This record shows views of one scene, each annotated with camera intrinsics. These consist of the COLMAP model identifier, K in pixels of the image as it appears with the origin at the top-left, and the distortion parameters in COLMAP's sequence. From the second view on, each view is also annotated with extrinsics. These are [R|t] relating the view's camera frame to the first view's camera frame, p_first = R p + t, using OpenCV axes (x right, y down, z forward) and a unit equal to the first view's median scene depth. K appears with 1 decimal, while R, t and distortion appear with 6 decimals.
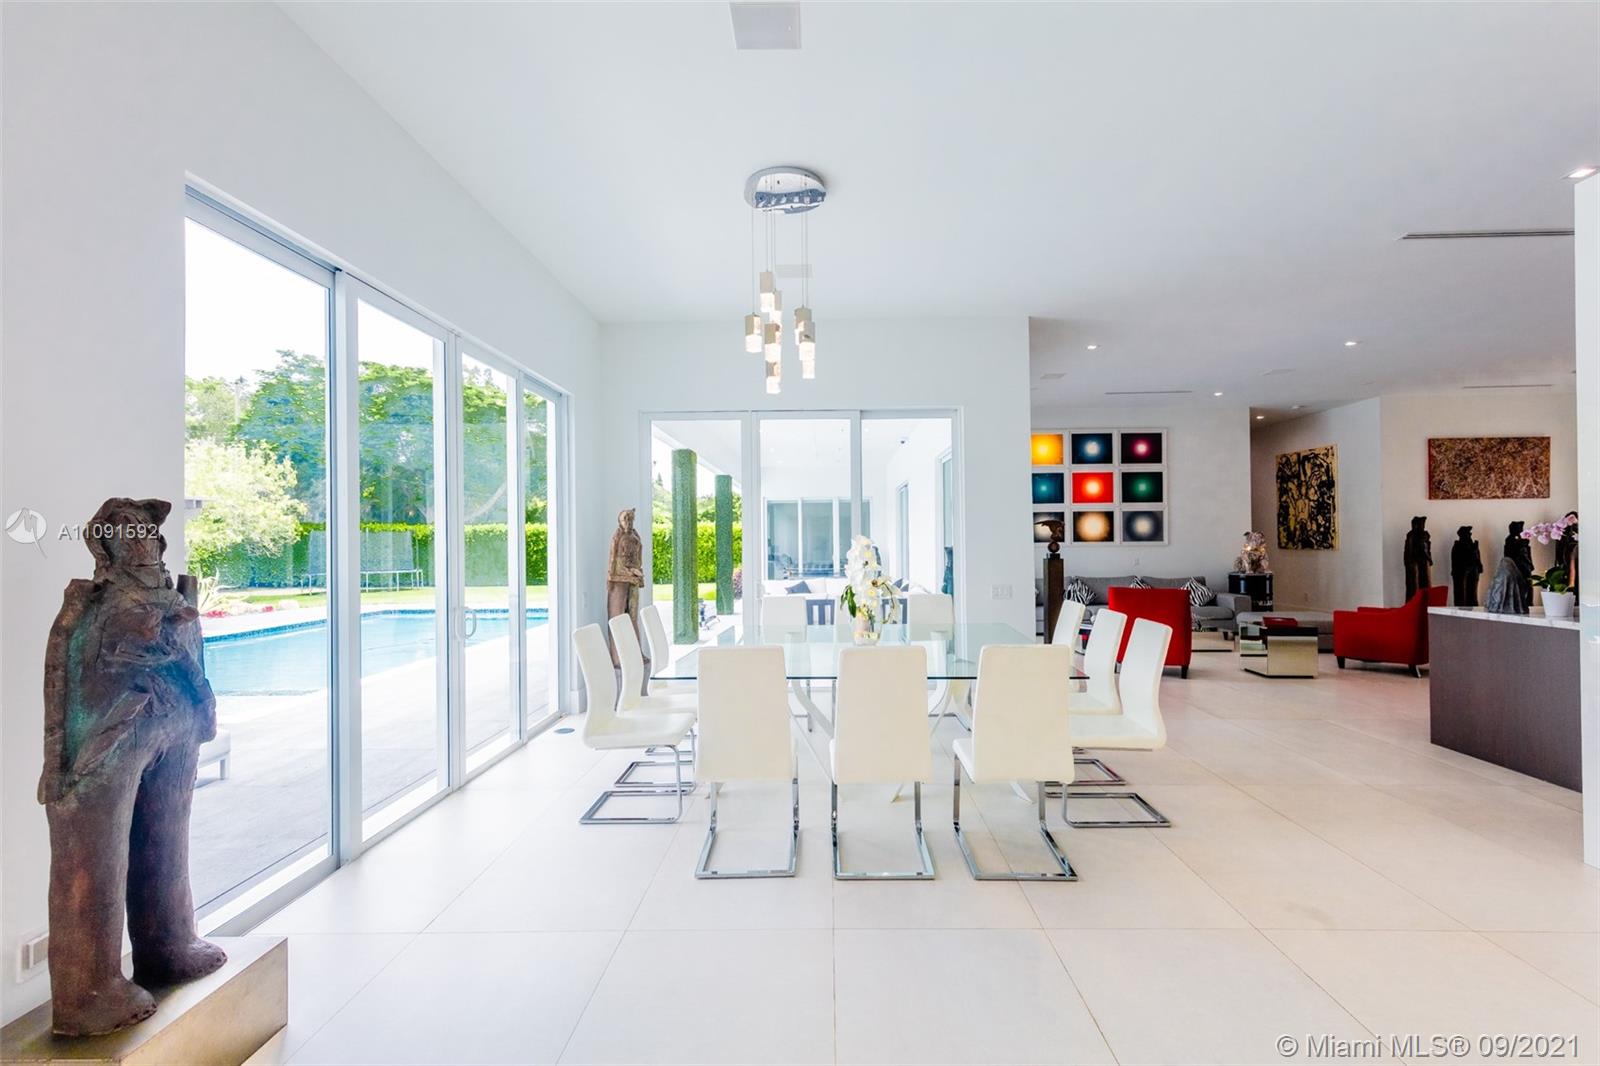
lens RADIAL K [[796.7, 0, 794.1], [0, 796.7, 537.4], [0, 0, 1]] dist [-0.000809, 0.000031]
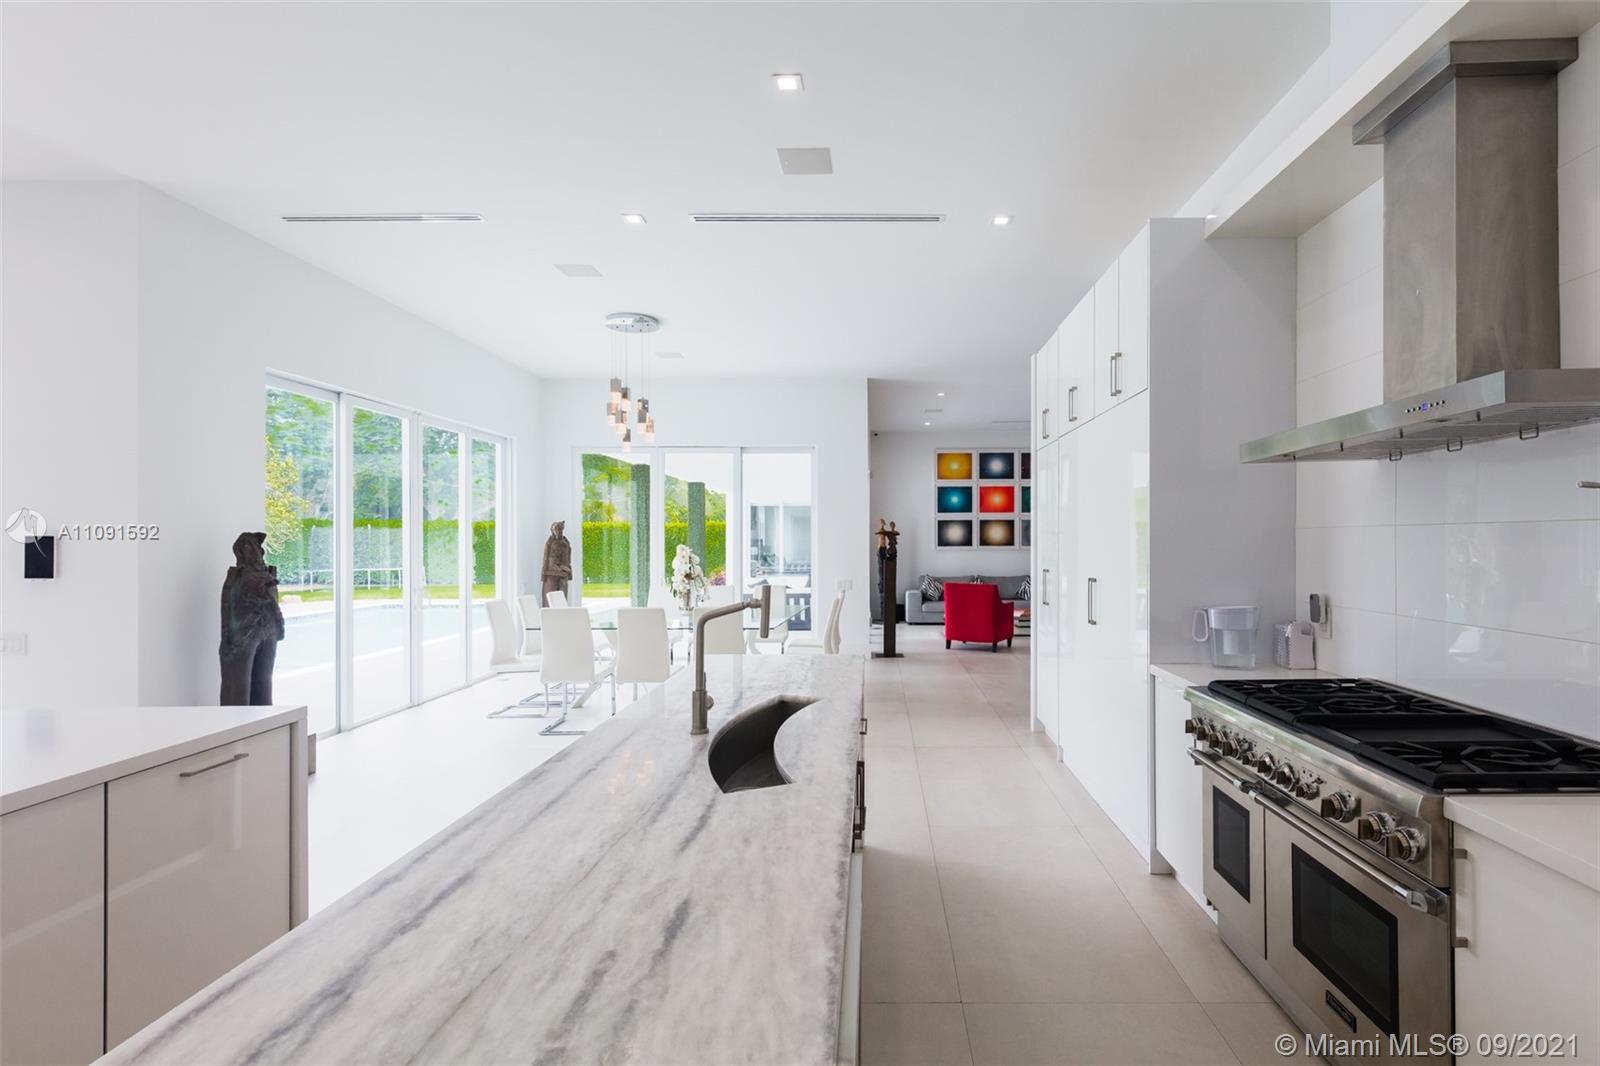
lens RADIAL K [[789.7, 0, 812.6], [0, 789.7, 536.7], [0, 0, 1]] dist [-0.001637, -0.000375]
pose [[0.999782, 0.006937, 0.019692, 0.091404], [-0.006922, 0.999976, -0.000850, -0.005409], [-0.019698, 0.000713, 0.999806, -0.160095]]
